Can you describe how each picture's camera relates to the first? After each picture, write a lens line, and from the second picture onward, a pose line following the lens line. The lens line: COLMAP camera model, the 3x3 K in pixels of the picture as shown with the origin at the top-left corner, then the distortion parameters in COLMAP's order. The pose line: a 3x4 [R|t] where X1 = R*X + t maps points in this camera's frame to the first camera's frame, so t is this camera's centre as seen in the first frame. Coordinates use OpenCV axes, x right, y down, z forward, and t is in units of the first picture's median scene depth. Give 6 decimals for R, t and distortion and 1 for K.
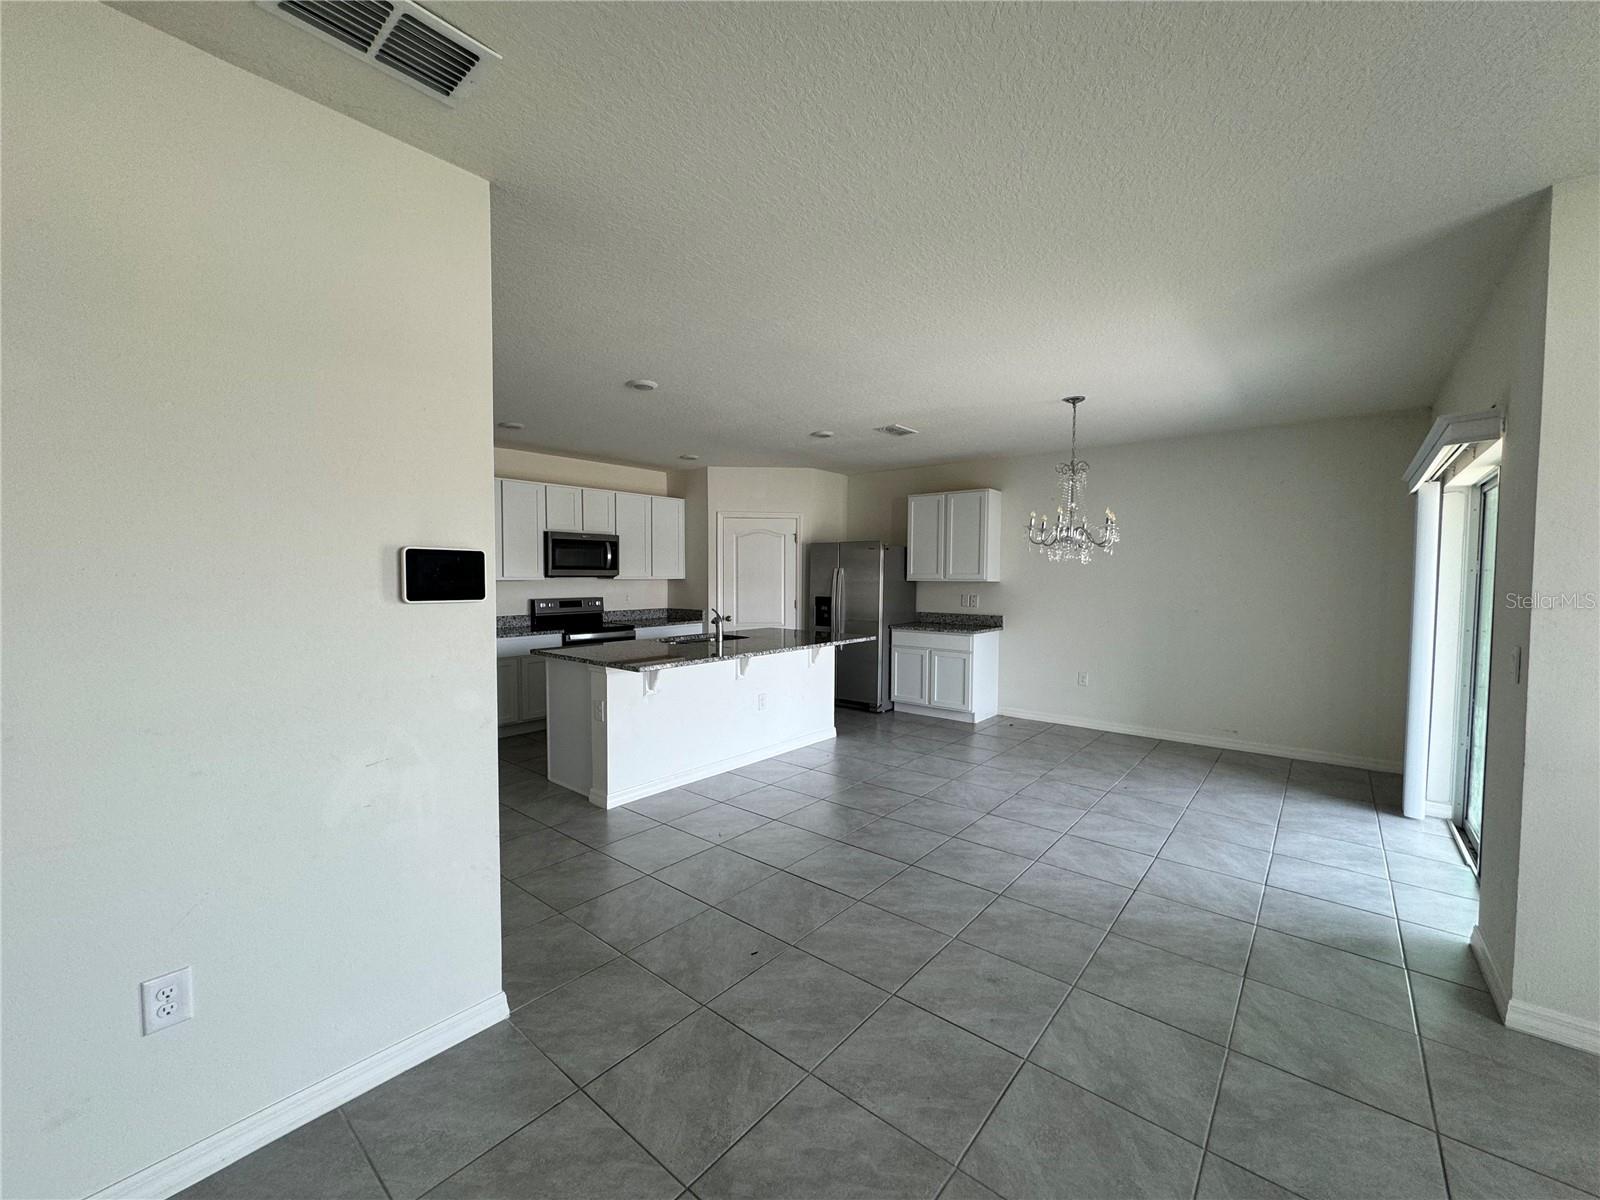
lens RADIAL K [[640.5, 0, 799.9], [0, 640.5, 600.8], [0, 0, 1]] dist [0.002047, 0.000167]
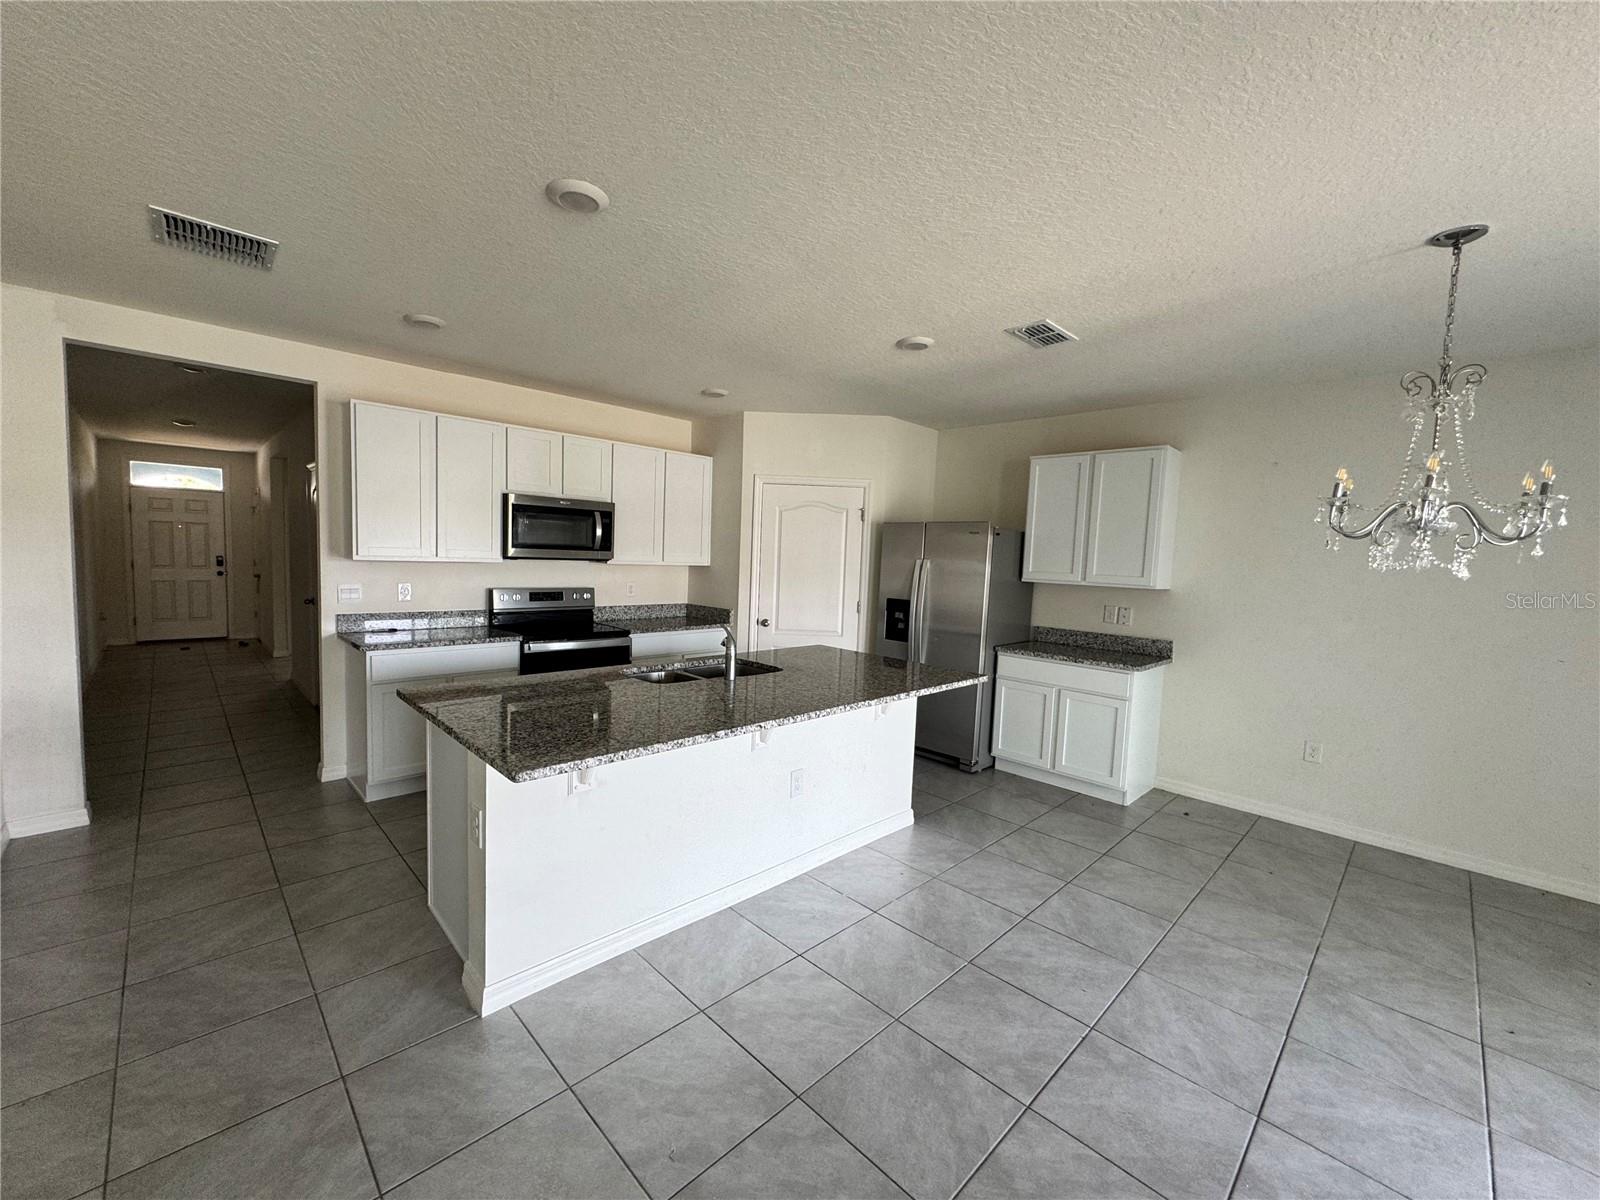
lens RADIAL K [[640.5, 0, 801.4], [0, 640.5, 604.1], [0, 0, 1]] dist [0.002047, 0.000167]
pose [[0.994806, 0.042672, -0.092413, -0.004584], [-0.039390, 0.998537, 0.037049, -0.024312], [0.093859, -0.033216, 0.995031, 0.306206]]
